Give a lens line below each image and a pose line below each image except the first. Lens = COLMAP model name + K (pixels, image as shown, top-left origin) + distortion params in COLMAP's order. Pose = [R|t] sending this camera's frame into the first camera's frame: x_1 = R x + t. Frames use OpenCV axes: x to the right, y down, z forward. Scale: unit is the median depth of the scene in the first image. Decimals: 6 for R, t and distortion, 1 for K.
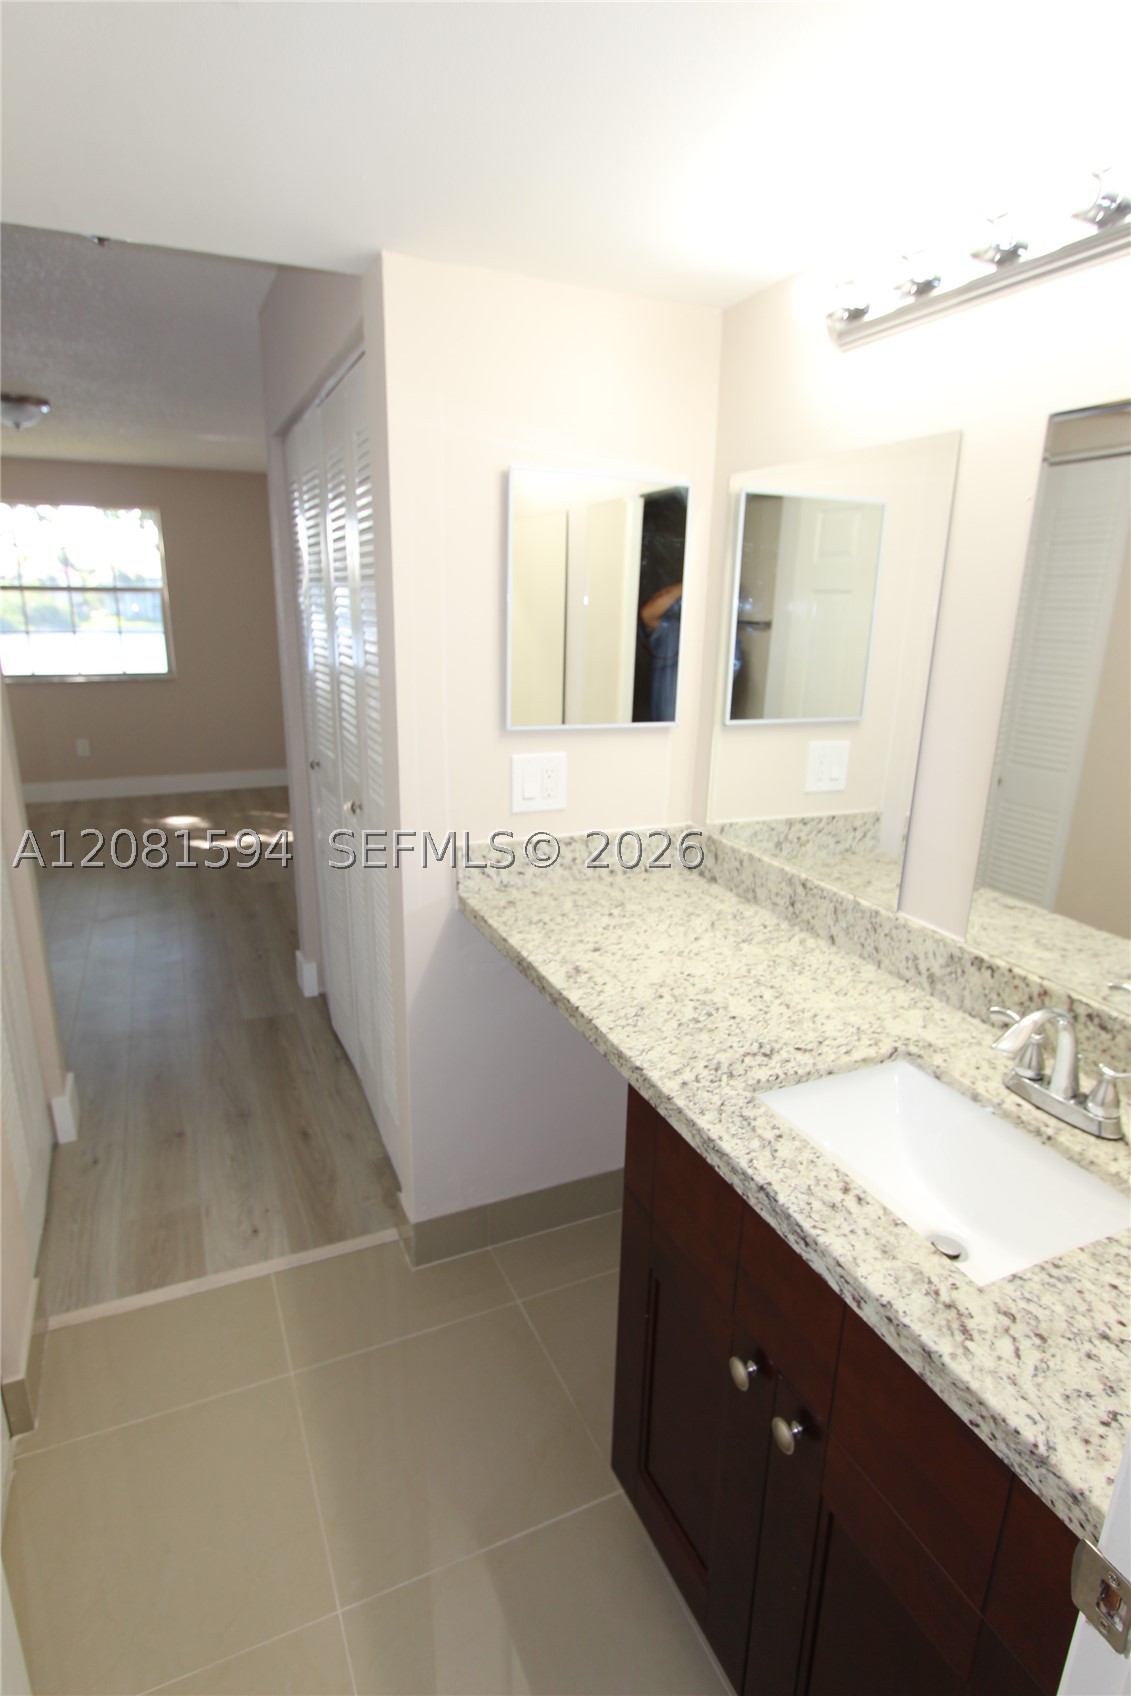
lens RADIAL K [[924.3, 0, 573.8], [0, 924.3, 855.9], [0, 0, 1]] dist [-0.003710, -0.000133]
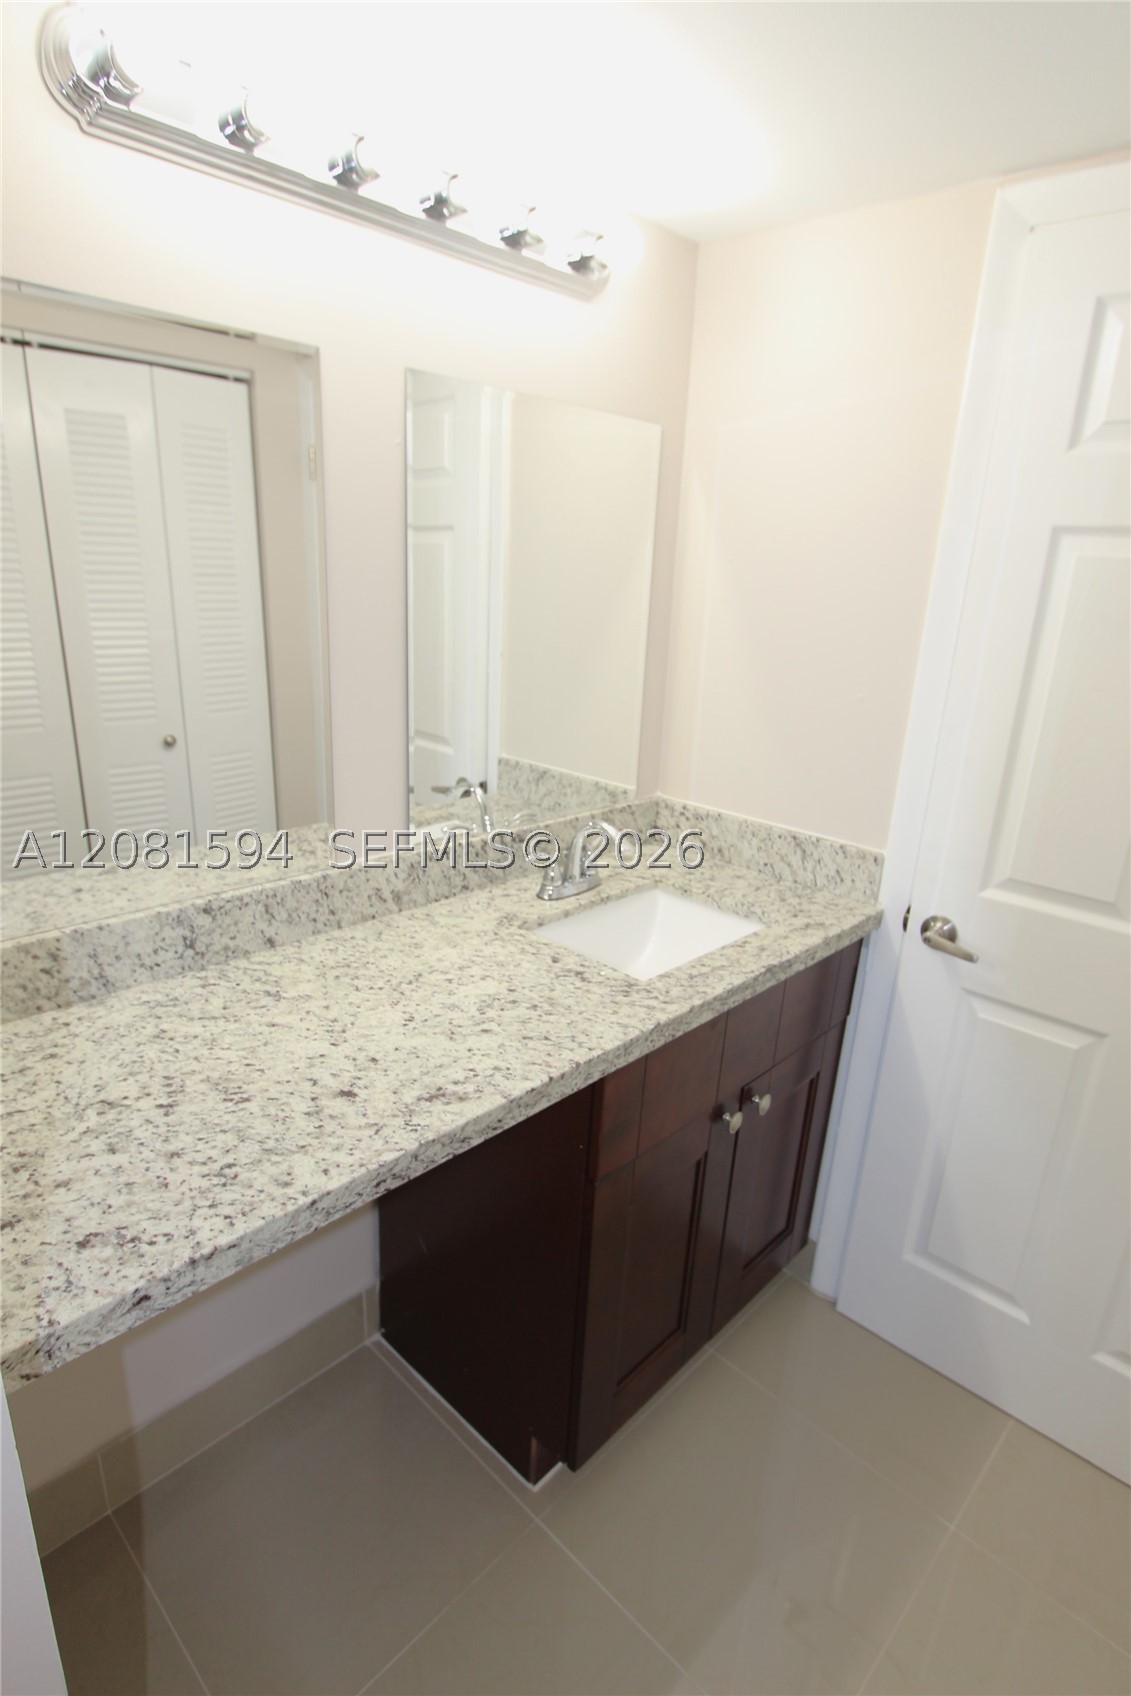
lens RADIAL K [[924.3, 0, 573.8], [0, 924.3, 855.9], [0, 0, 1]] dist [-0.003710, -0.000133]
pose [[-0.377909, -0.323409, 0.867520, -0.551555], [0.190290, 0.889870, 0.414635, -0.288415], [-0.906077, 0.321774, -0.274748, 1.009257]]
